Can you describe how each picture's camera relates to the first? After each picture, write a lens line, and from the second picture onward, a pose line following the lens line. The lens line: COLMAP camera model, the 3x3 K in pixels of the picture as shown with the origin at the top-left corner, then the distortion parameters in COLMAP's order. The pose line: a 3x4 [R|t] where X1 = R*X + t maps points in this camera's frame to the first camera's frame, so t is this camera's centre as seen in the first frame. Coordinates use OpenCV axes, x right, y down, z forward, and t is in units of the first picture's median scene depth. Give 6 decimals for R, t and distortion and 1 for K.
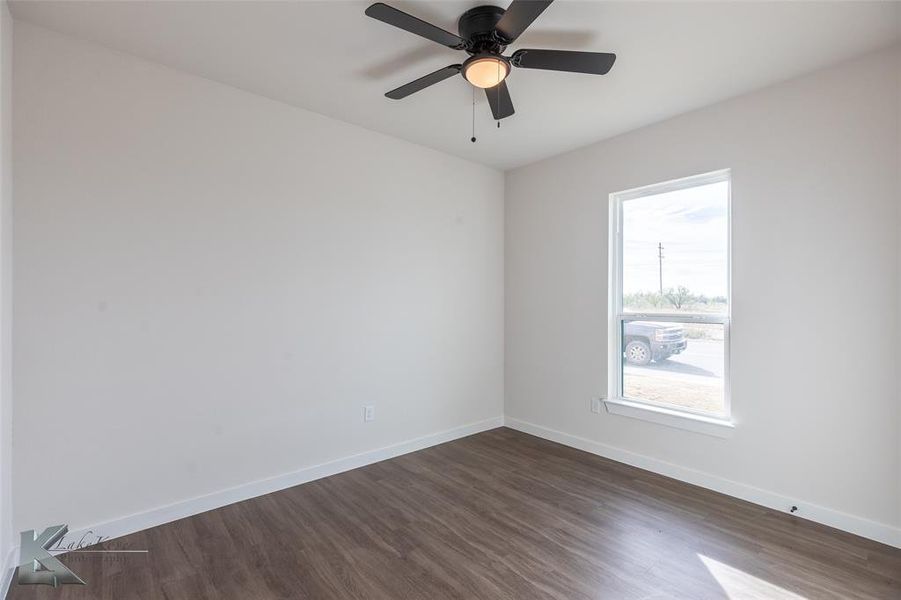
lens RADIAL K [[408.3, 0, 448.9], [0, 408.3, 301.0], [0, 0, 1]] dist [0.001527, 0.000130]
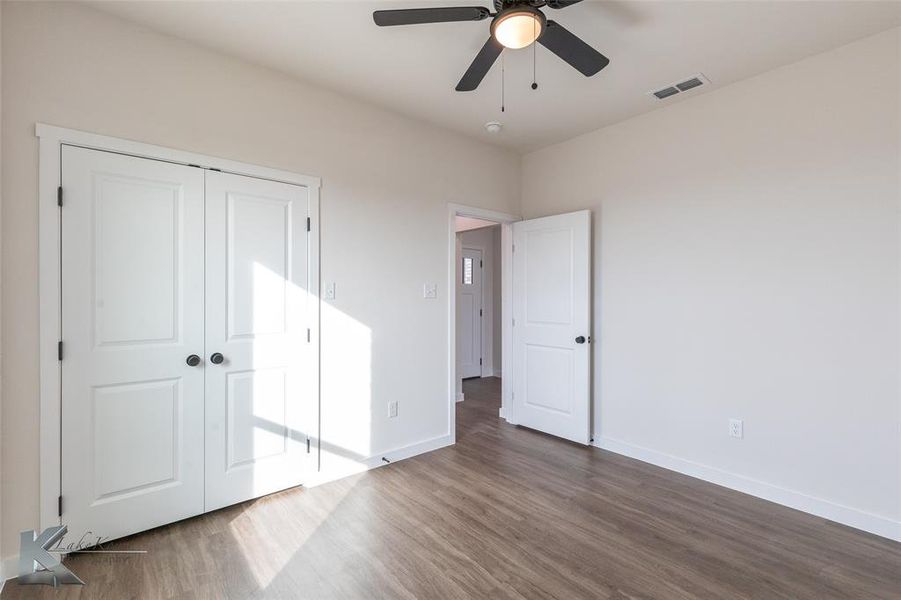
lens RADIAL K [[408.3, 0, 448.9], [0, 408.3, 301.0], [0, 0, 1]] dist [0.001527, 0.000130]
pose [[-0.999918, -0.002373, 0.012604, 0.235212], [-0.002297, 0.999979, 0.005999, 0.024496], [-0.012618, 0.005969, -0.999903, 1.956326]]
